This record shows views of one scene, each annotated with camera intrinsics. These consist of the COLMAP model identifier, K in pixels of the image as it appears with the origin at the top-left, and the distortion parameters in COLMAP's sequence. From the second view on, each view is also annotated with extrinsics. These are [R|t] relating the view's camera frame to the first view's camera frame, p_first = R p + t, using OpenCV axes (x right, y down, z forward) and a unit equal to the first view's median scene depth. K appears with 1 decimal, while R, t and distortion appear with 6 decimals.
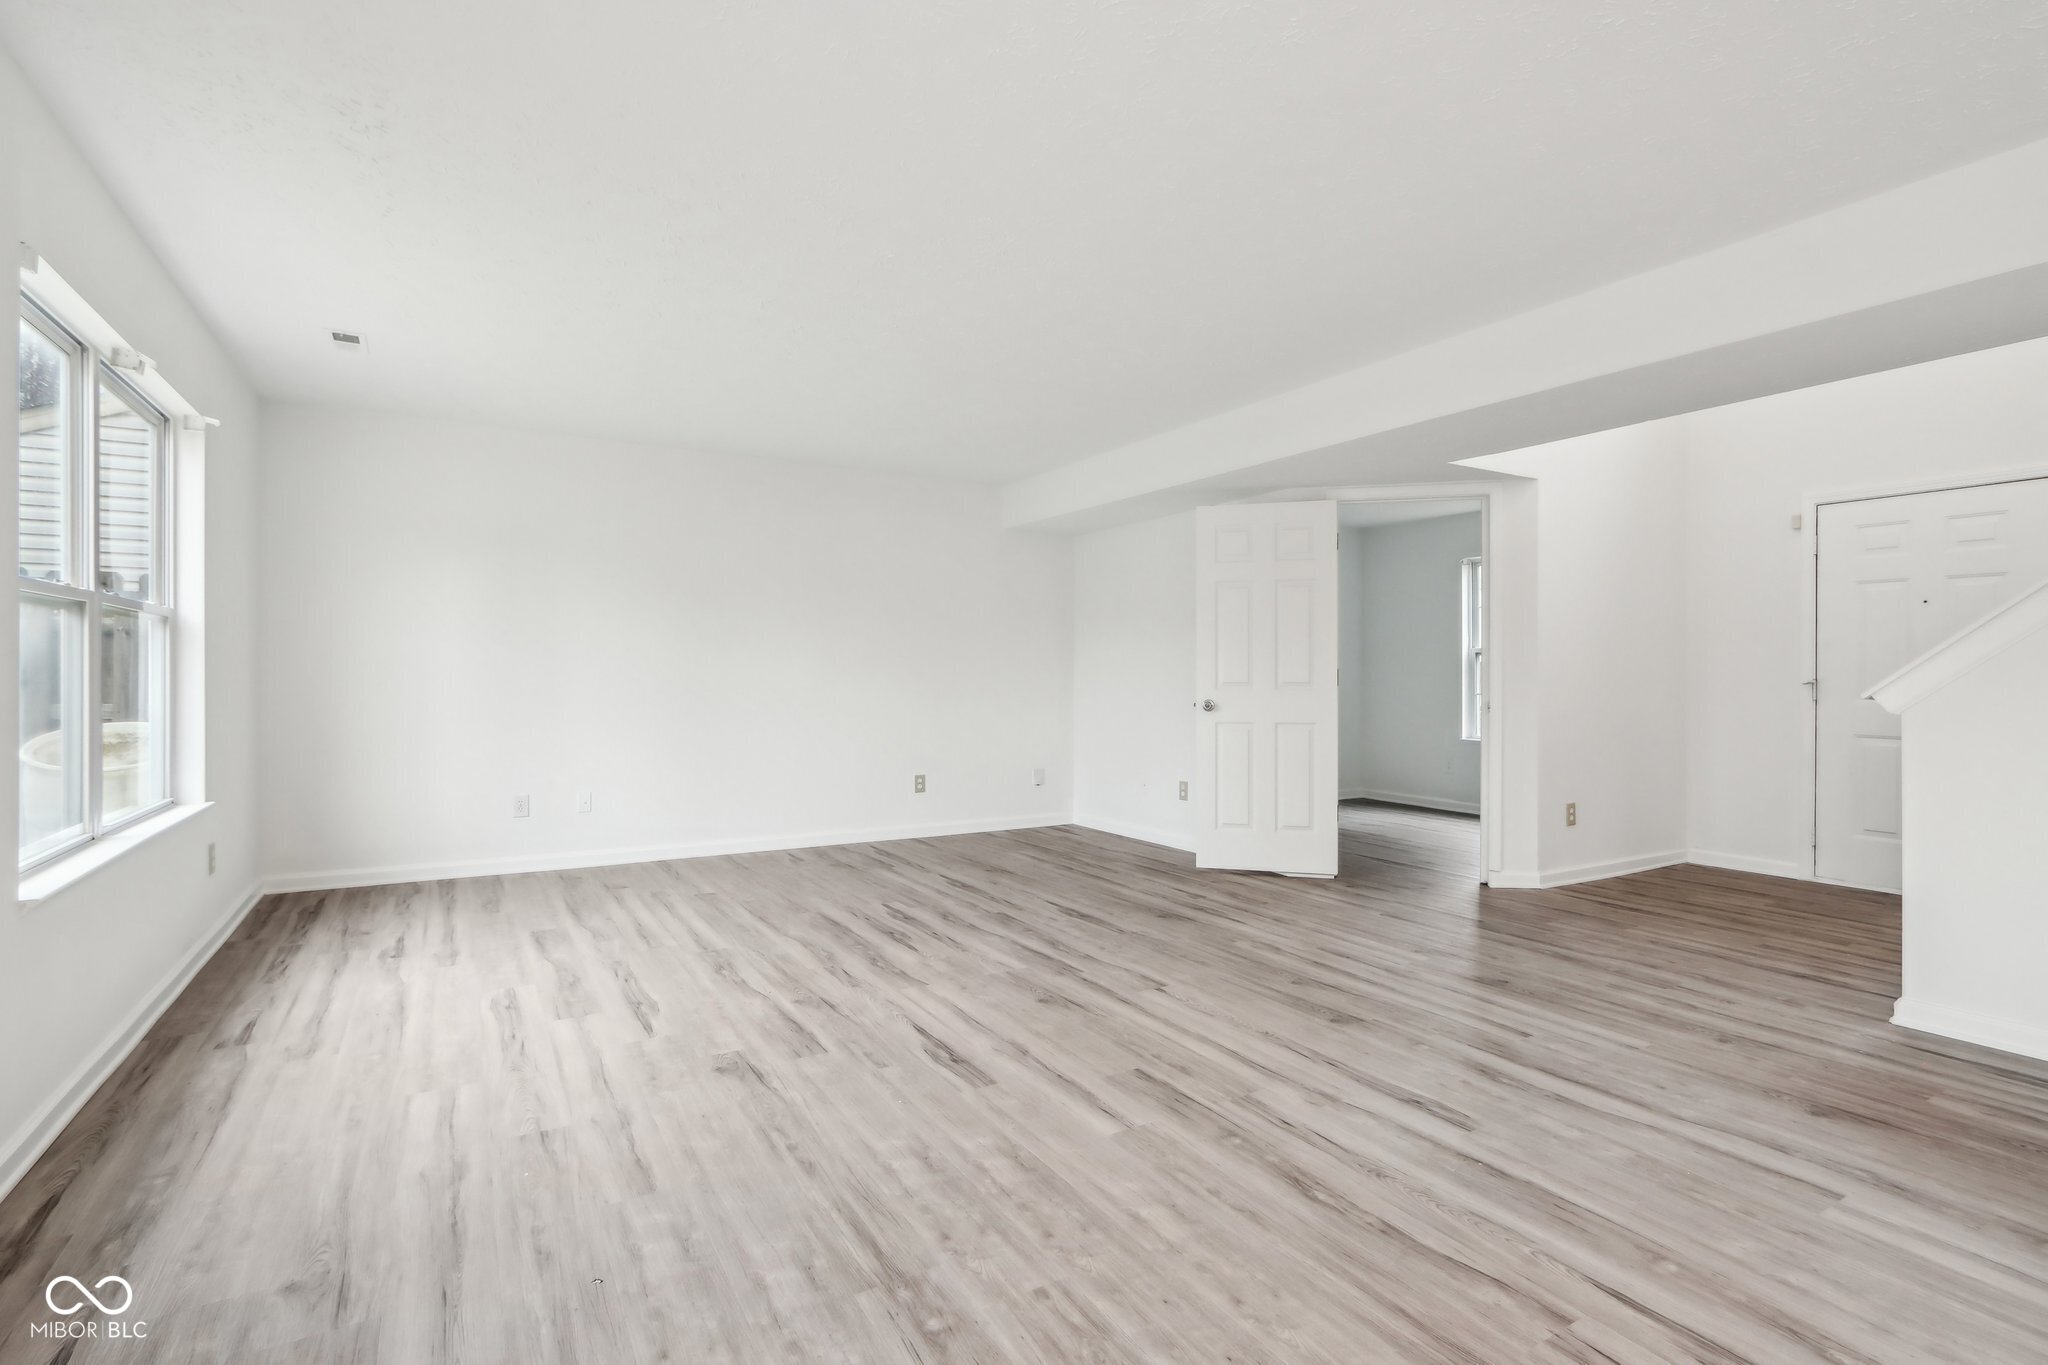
lens RADIAL K [[958.7, 0, 1010.3], [0, 958.7, 677.7], [0, 0, 1]] dist [-0.001314, -0.000056]
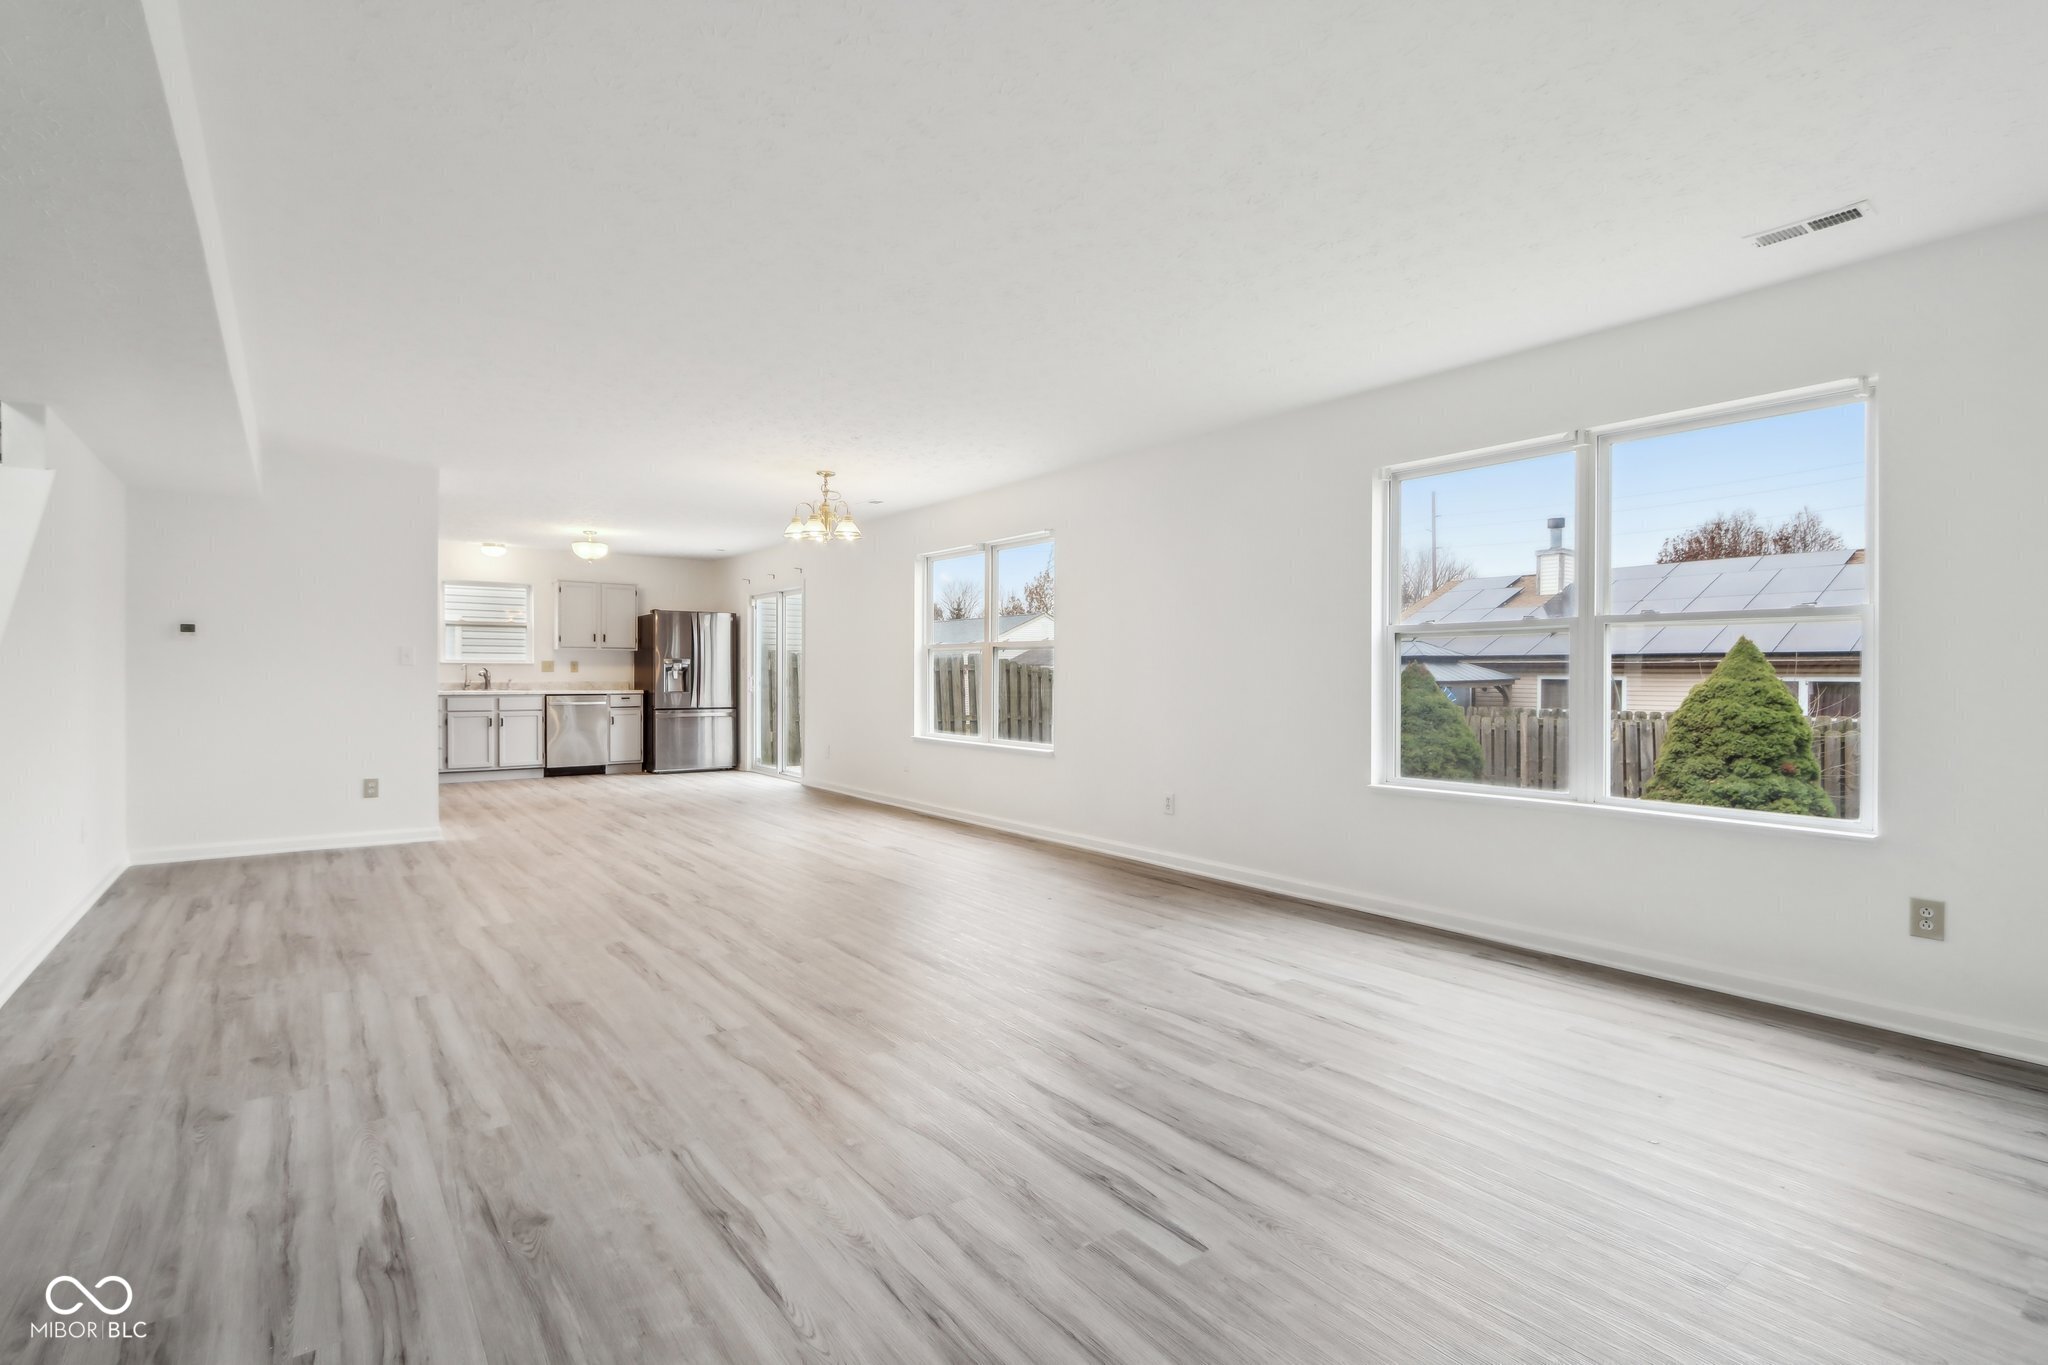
lens RADIAL K [[961.7, 0, 1000.2], [0, 961.7, 674.0], [0, 0, 1]] dist [-0.002581, -0.000181]
pose [[-0.994667, -0.007779, -0.102848, -0.007334], [-0.008010, 0.999966, 0.001828, -0.004785], [0.102831, 0.002642, -0.994695, 2.080831]]
